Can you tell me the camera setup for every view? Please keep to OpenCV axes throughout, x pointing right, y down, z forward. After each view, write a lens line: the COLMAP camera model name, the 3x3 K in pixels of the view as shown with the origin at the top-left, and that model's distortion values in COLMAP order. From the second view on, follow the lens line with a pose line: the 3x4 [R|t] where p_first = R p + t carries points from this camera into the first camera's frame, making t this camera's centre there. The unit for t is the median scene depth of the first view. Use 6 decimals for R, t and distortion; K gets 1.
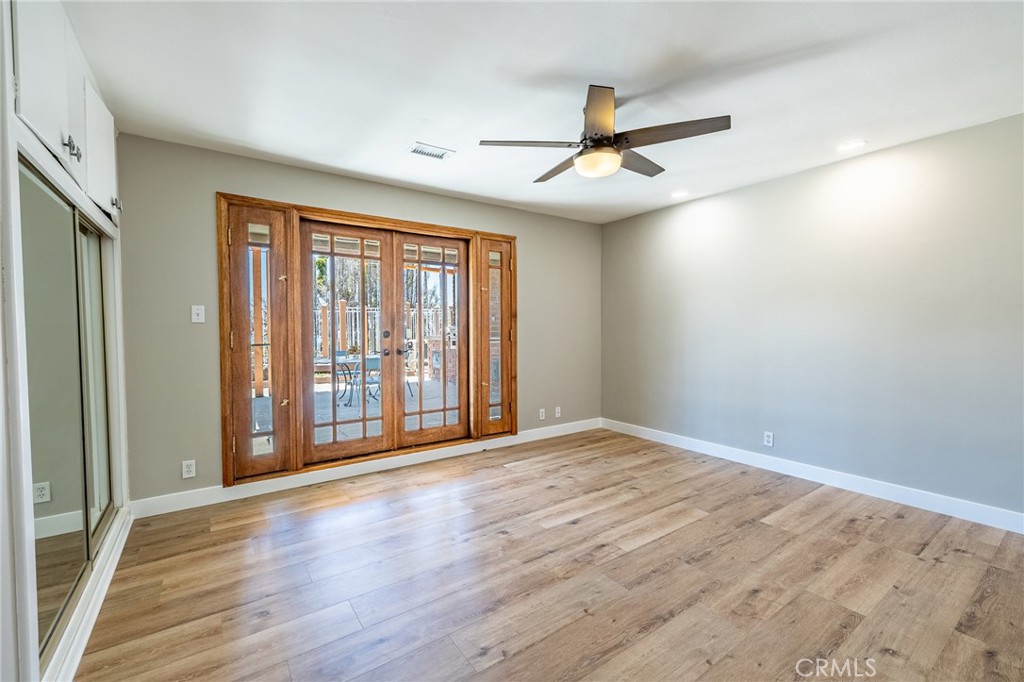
lens RADIAL K [[432.3, 0, 515.1], [0, 432.3, 342.6], [0, 0, 1]] dist [0.000445, 0.000178]
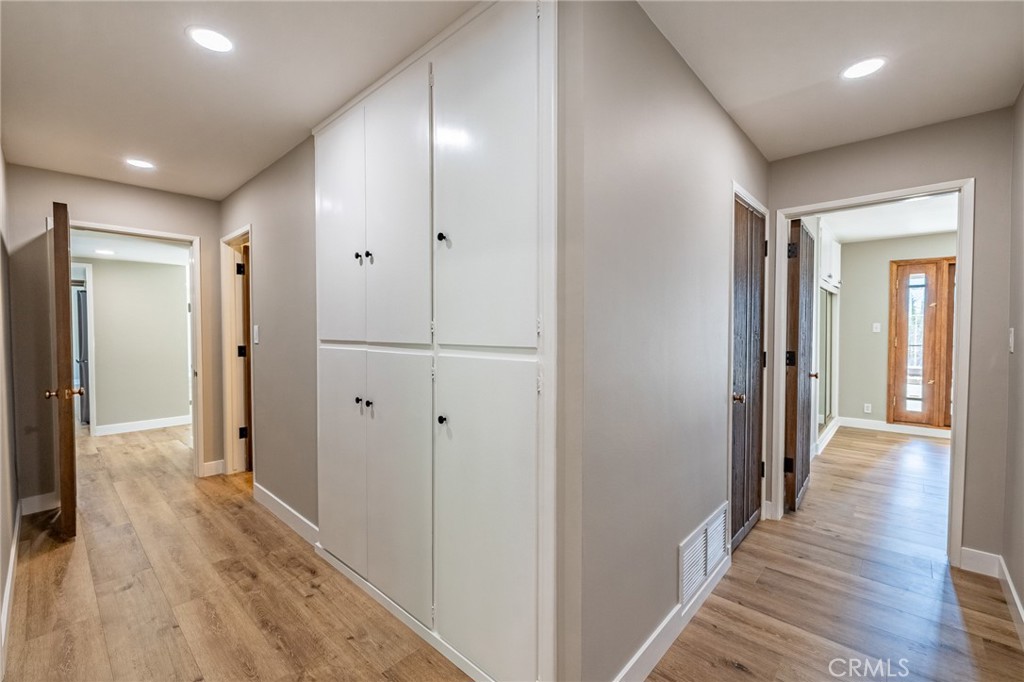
lens RADIAL K [[432.3, 0, 510.5], [0, 432.3, 339.7], [0, 0, 1]] dist [0.000445, 0.000178]
pose [[0.204860, 0.027846, -0.978395, 0.760494], [-0.029769, 0.999310, 0.022208, -0.008209], [0.978338, 0.024576, 0.205548, -0.917018]]
